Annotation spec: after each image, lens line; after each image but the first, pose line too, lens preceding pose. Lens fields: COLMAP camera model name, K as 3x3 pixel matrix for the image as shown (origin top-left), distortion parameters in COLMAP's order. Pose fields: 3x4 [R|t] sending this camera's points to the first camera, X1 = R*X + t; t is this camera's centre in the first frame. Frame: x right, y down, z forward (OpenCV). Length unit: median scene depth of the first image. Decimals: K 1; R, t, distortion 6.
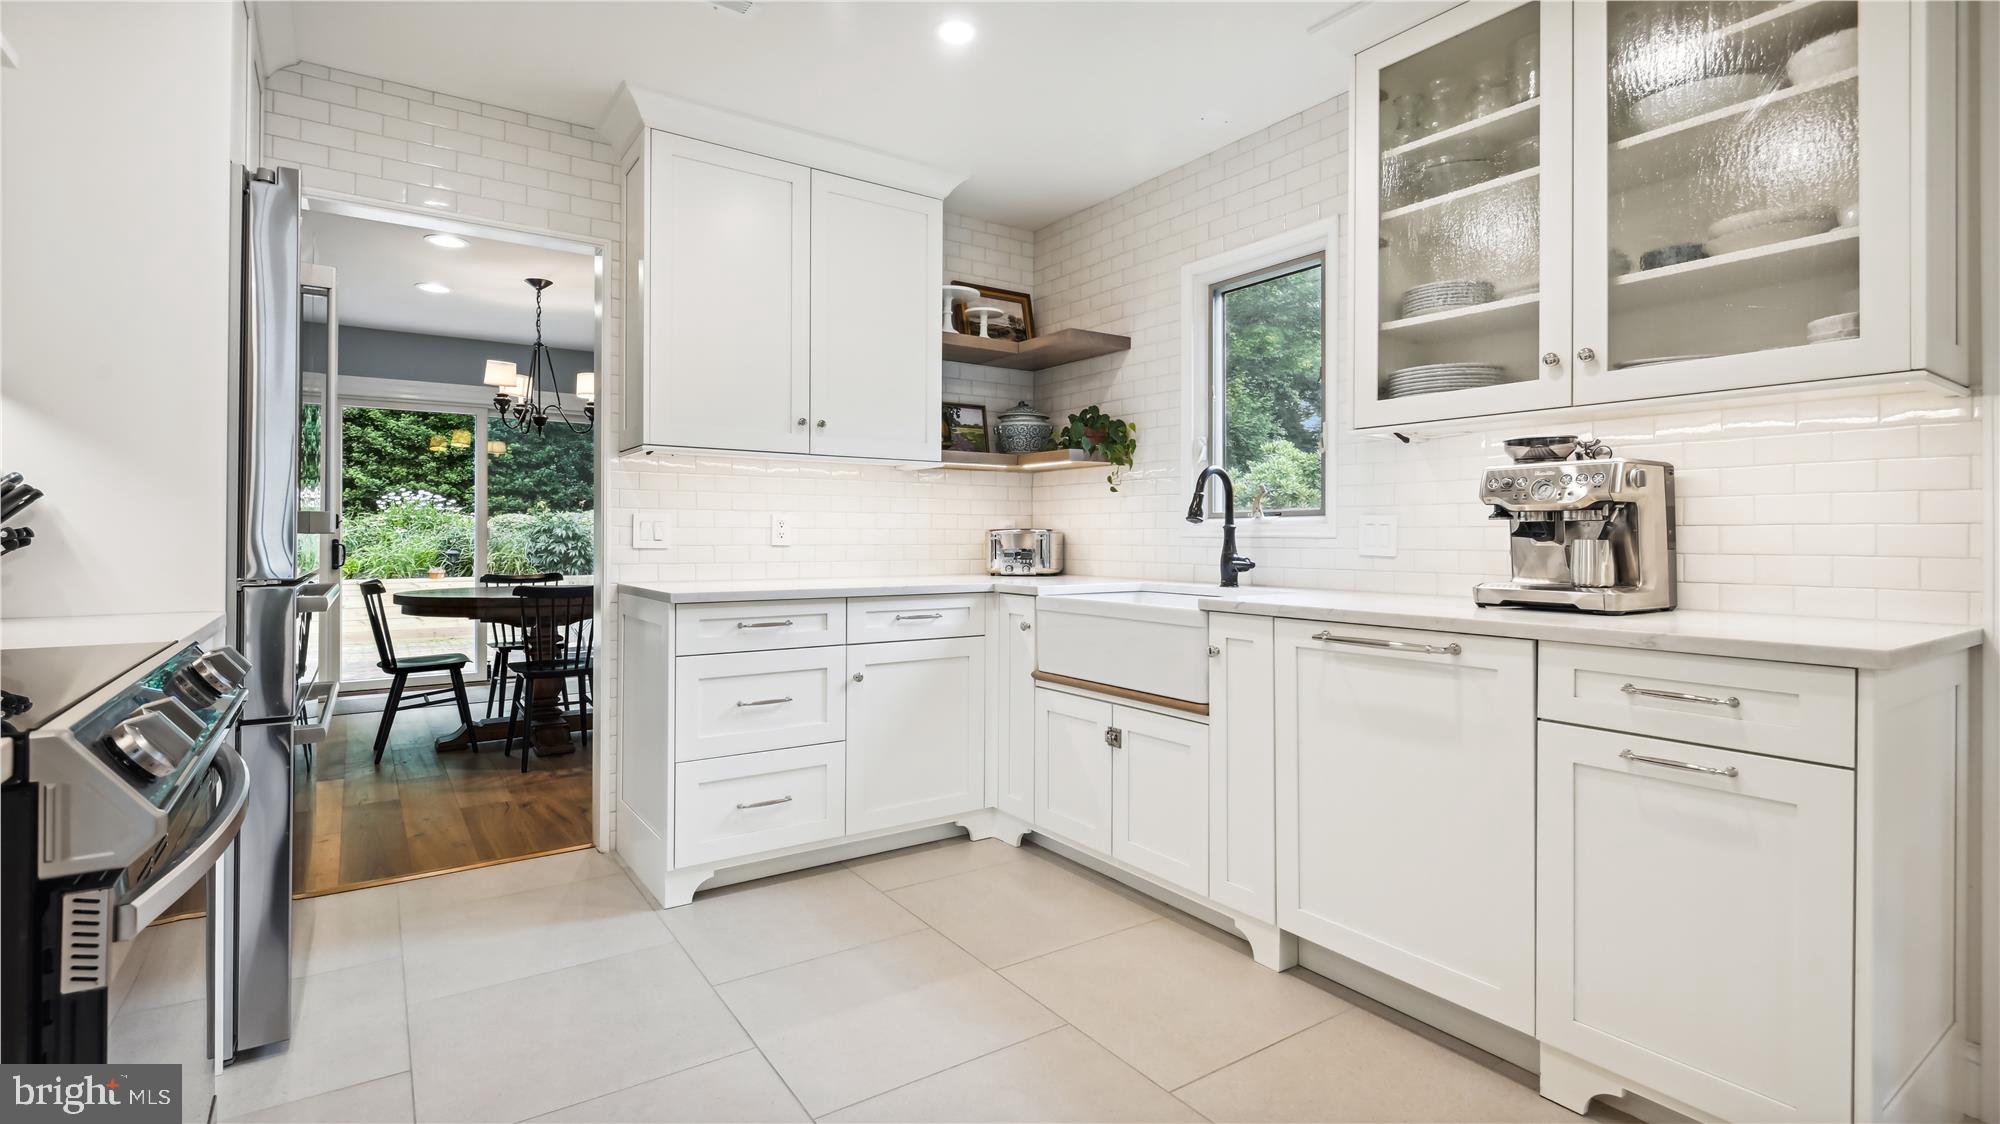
lens RADIAL K [[934.2, 0, 996.7], [0, 934.2, 546.1], [0, 0, 1]] dist [-0.011220, -0.001647]
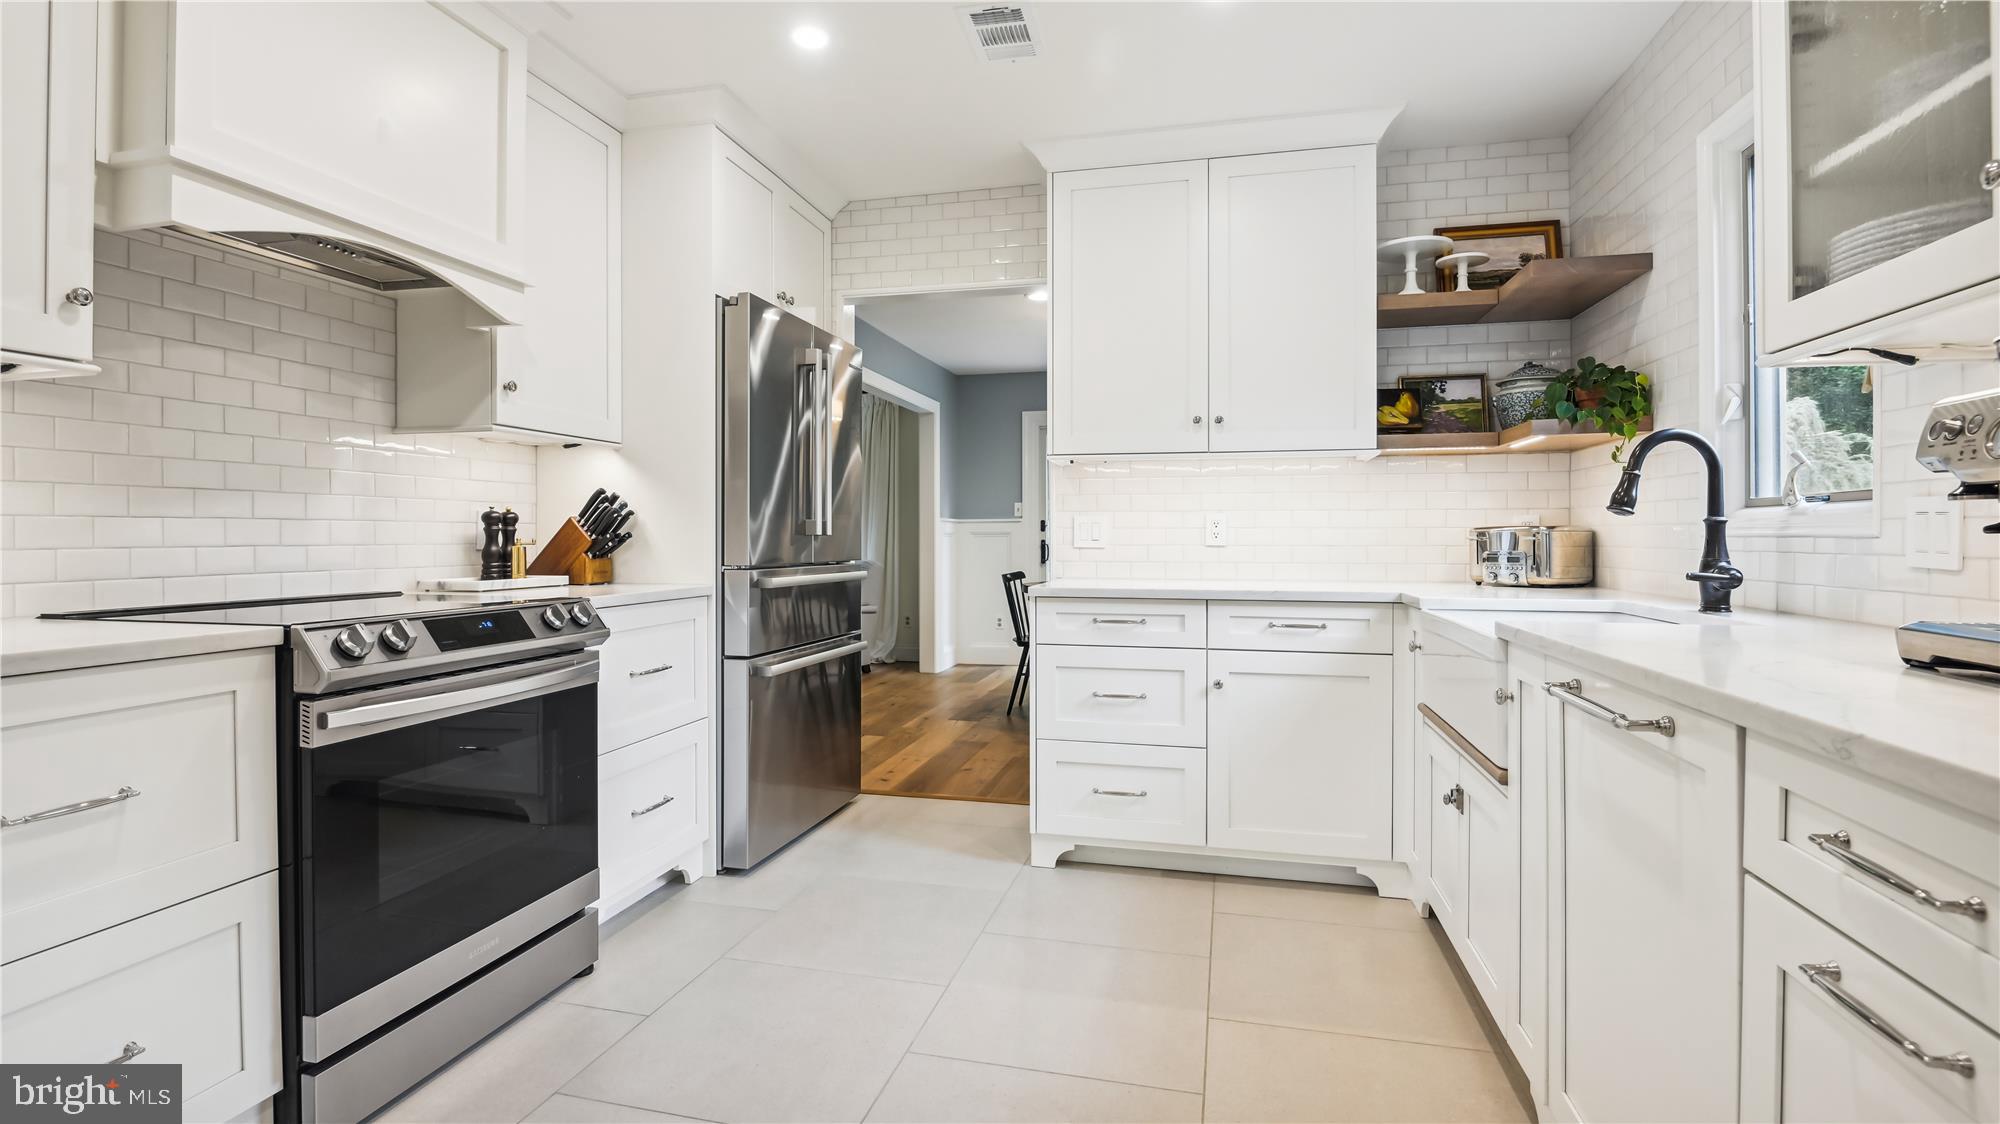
lens RADIAL K [[934.2, 0, 989.4], [0, 934.2, 552.6], [0, 0, 1]] dist [-0.011220, -0.001647]
pose [[0.652757, 0.011063, -0.757487, 0.380748], [-0.005788, 0.999937, 0.009616, -0.001327], [0.757546, -0.001893, 0.652779, 0.181864]]
